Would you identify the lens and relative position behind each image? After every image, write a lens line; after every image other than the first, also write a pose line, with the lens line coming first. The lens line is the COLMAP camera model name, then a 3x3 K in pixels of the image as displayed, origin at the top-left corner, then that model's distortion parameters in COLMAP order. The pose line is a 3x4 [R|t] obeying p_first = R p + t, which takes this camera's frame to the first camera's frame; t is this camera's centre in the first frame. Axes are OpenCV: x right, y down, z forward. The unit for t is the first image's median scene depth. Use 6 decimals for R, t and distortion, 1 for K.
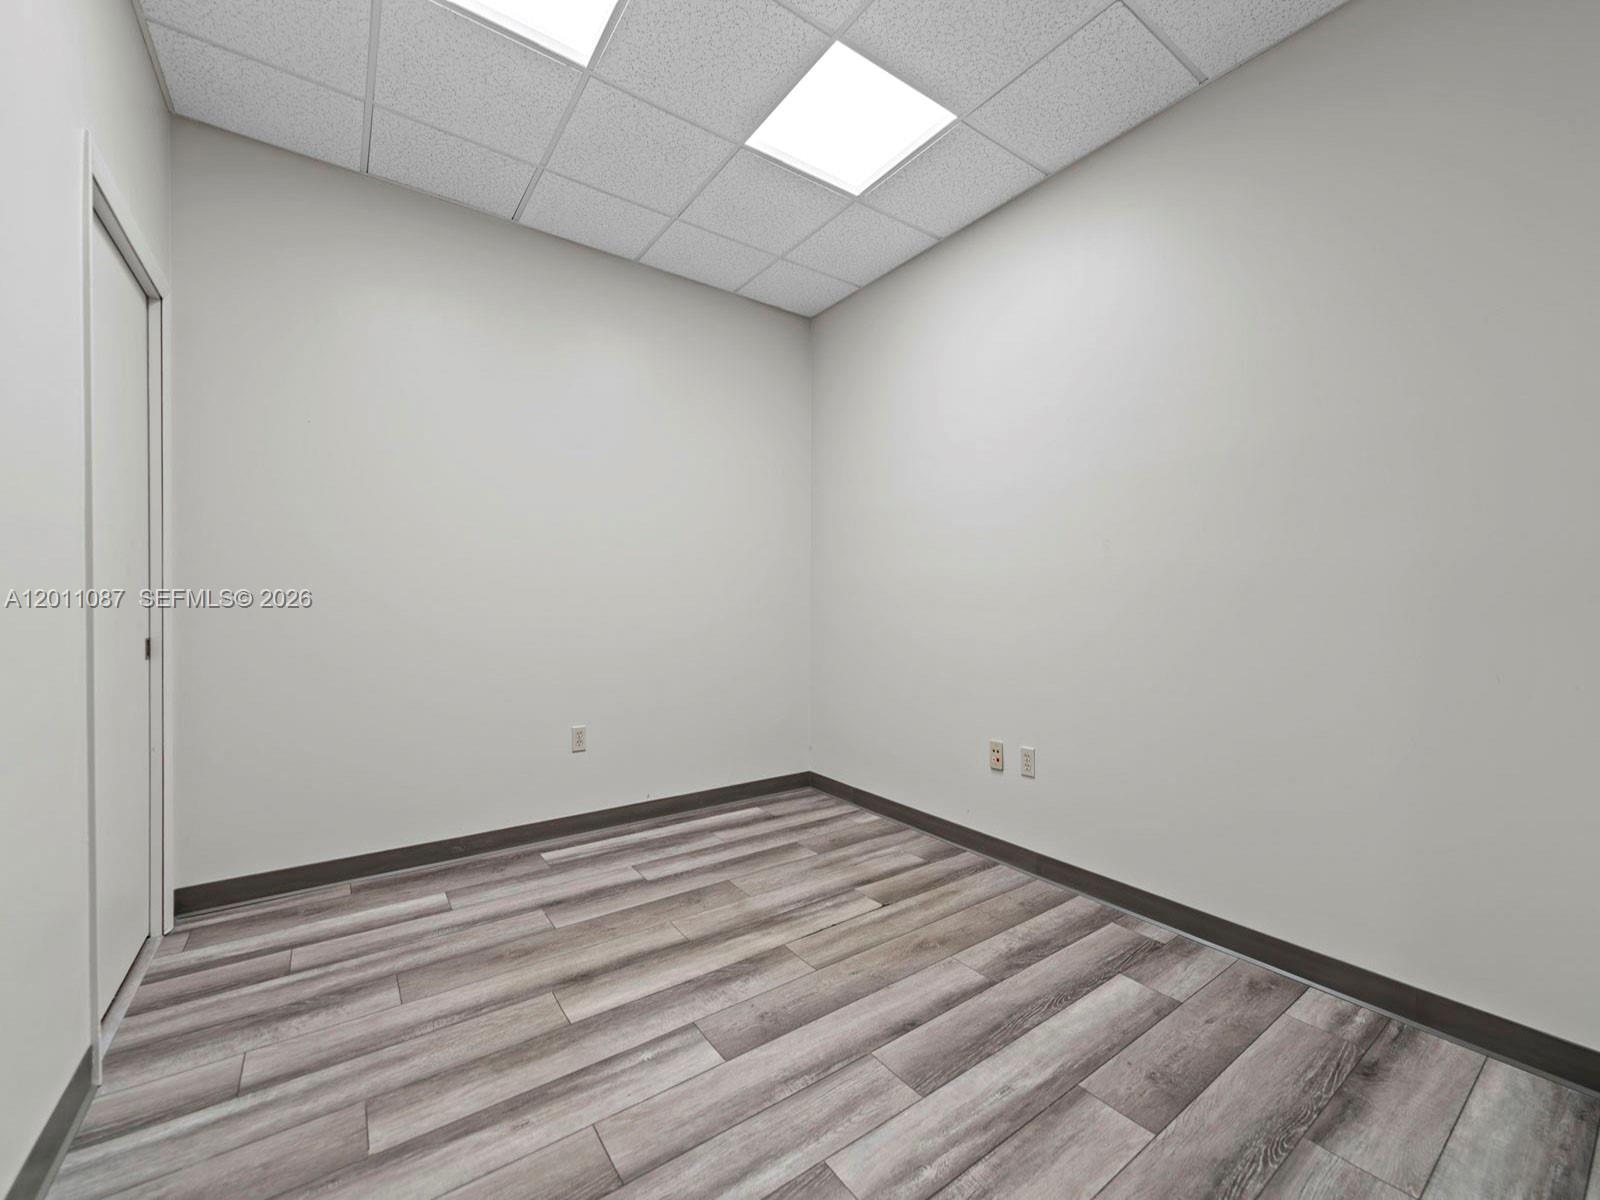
lens RADIAL K [[654.1, 0, 797.9], [0, 654.1, 600.1], [0, 0, 1]] dist [-0.004021, -0.000140]
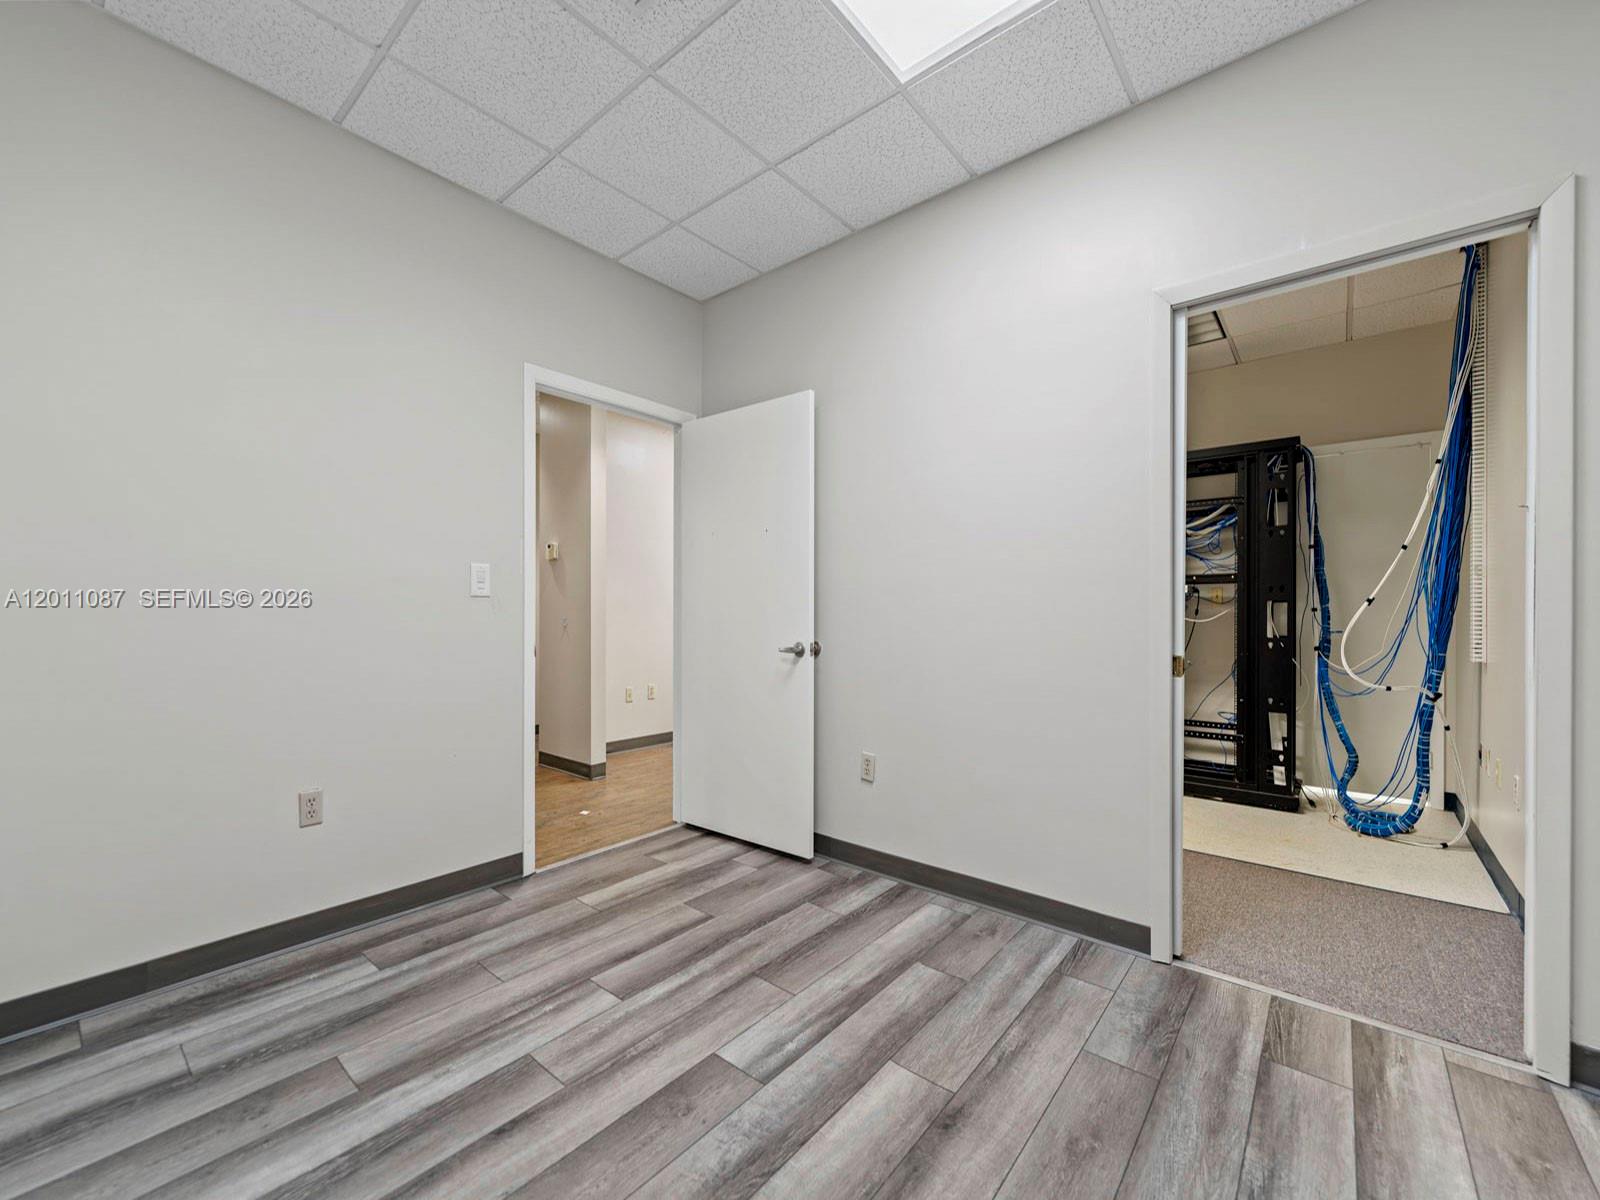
lens RADIAL K [[654.1, 0, 801.4], [0, 654.1, 609.2], [0, 0, 1]] dist [-0.004021, -0.000140]
pose [[-0.967800, -0.008049, -0.251594, 0.020438], [-0.005175, 0.999914, -0.012082, 0.003819], [0.251669, -0.010391, -0.967758, 1.783336]]
